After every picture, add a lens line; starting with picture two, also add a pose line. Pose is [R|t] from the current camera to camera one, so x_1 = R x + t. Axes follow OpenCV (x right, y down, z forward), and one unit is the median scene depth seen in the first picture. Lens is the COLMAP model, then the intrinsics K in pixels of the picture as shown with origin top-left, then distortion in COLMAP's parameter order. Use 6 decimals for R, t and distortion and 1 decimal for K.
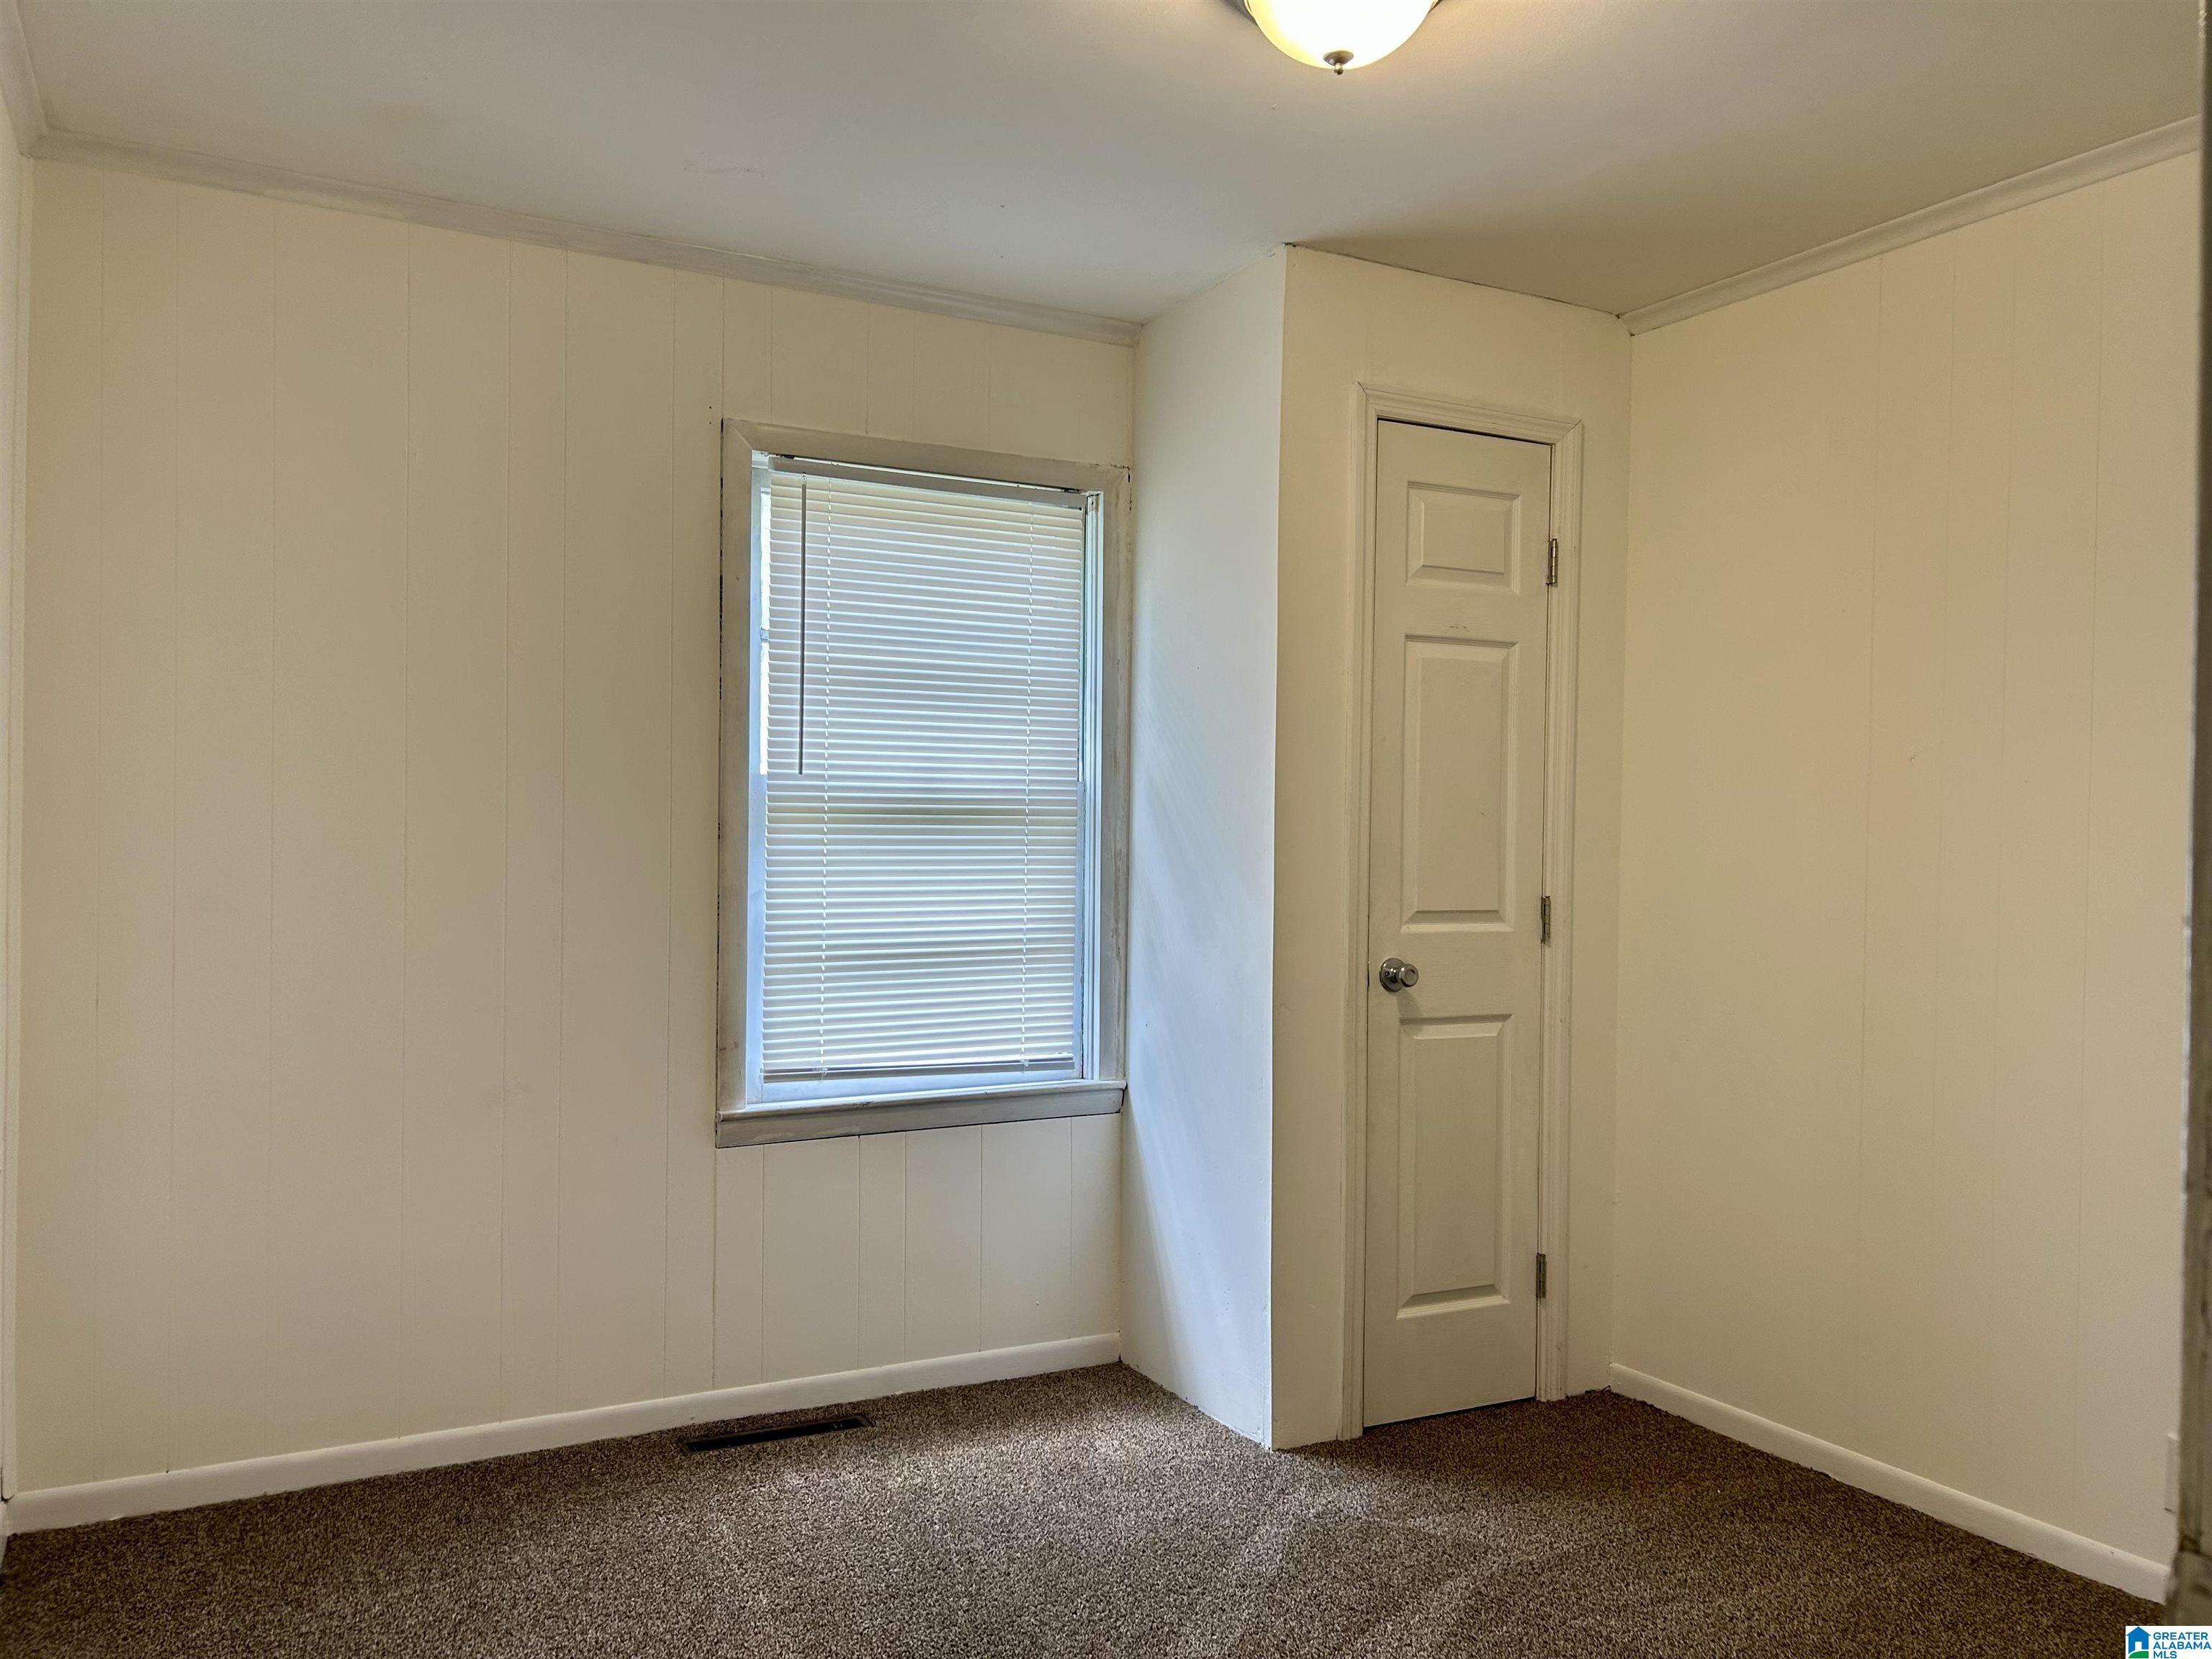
lens RADIAL K [[1690.3, 0, 1106.0], [0, 1690.3, 829.5], [0, 0, 1]] dist [0.115710, -0.153258]
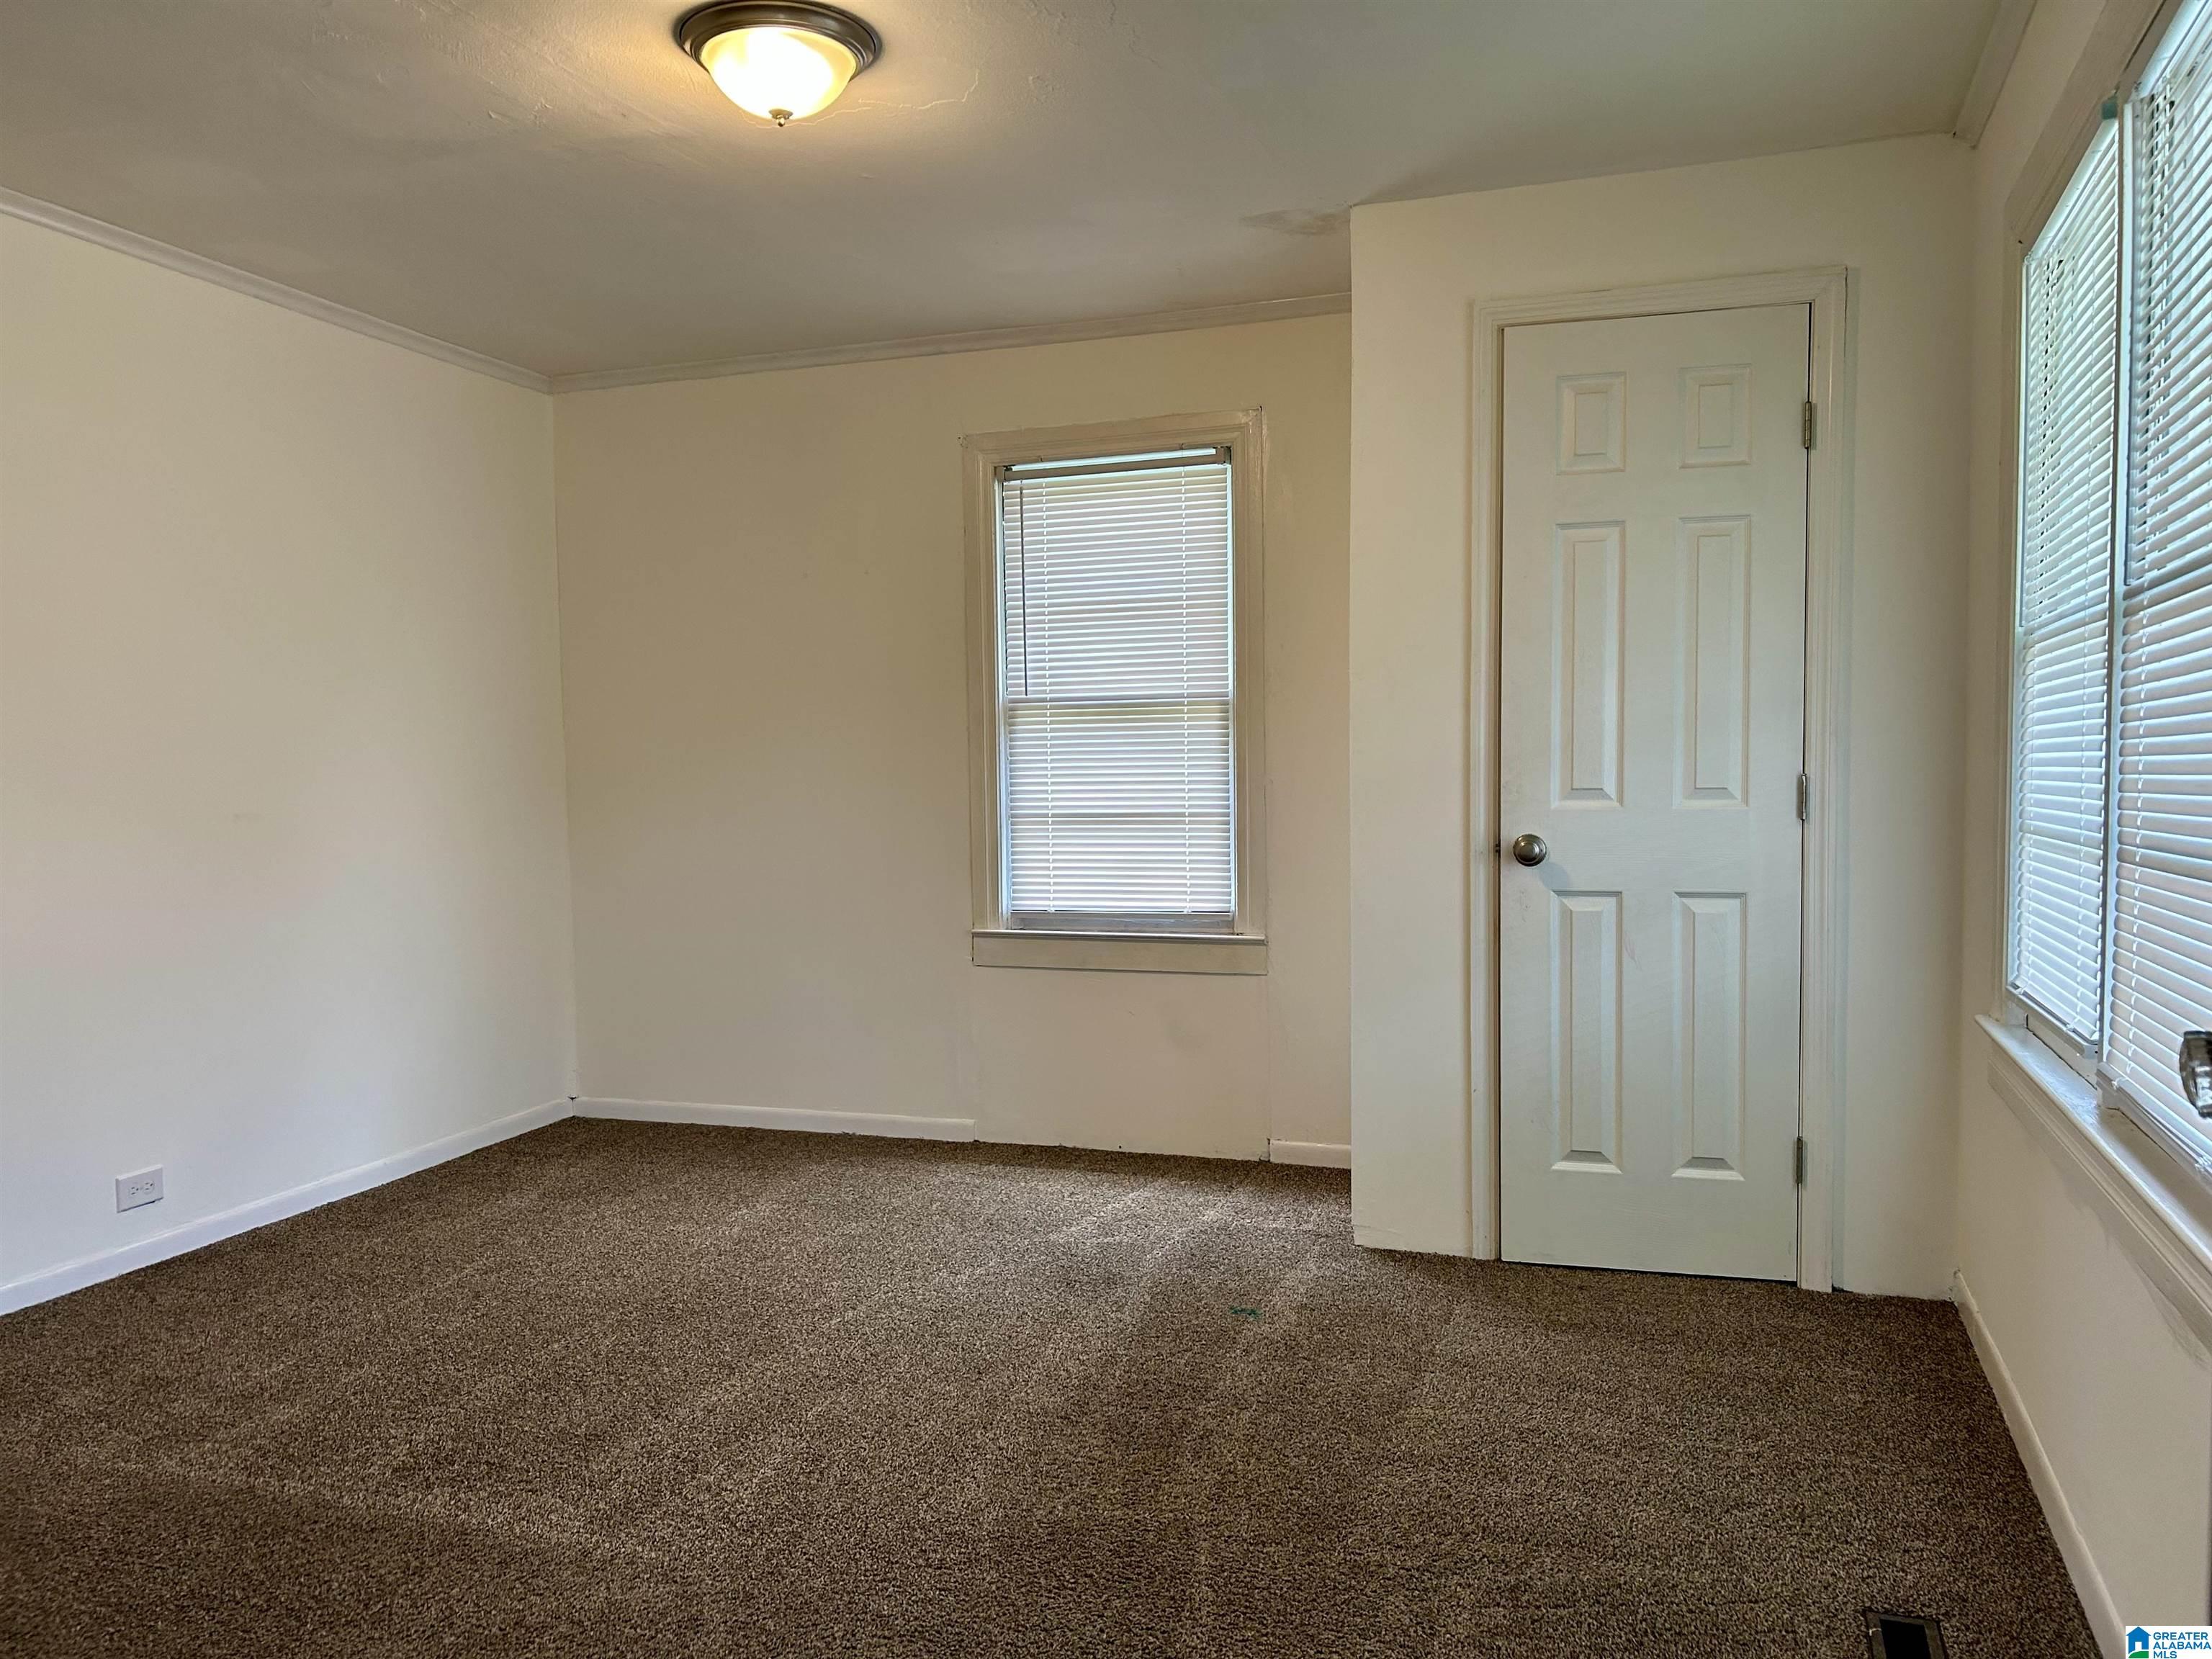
lens RADIAL K [[1690.3, 0, 1106.0], [0, 1690.3, 829.5], [0, 0, 1]] dist [0.115710, -0.153258]
pose [[0.779536, 0.022824, -0.625941, 0.691874], [0.020453, 0.997875, 0.061859, 0.000625], [0.626023, -0.061023, 0.777413, -0.007197]]
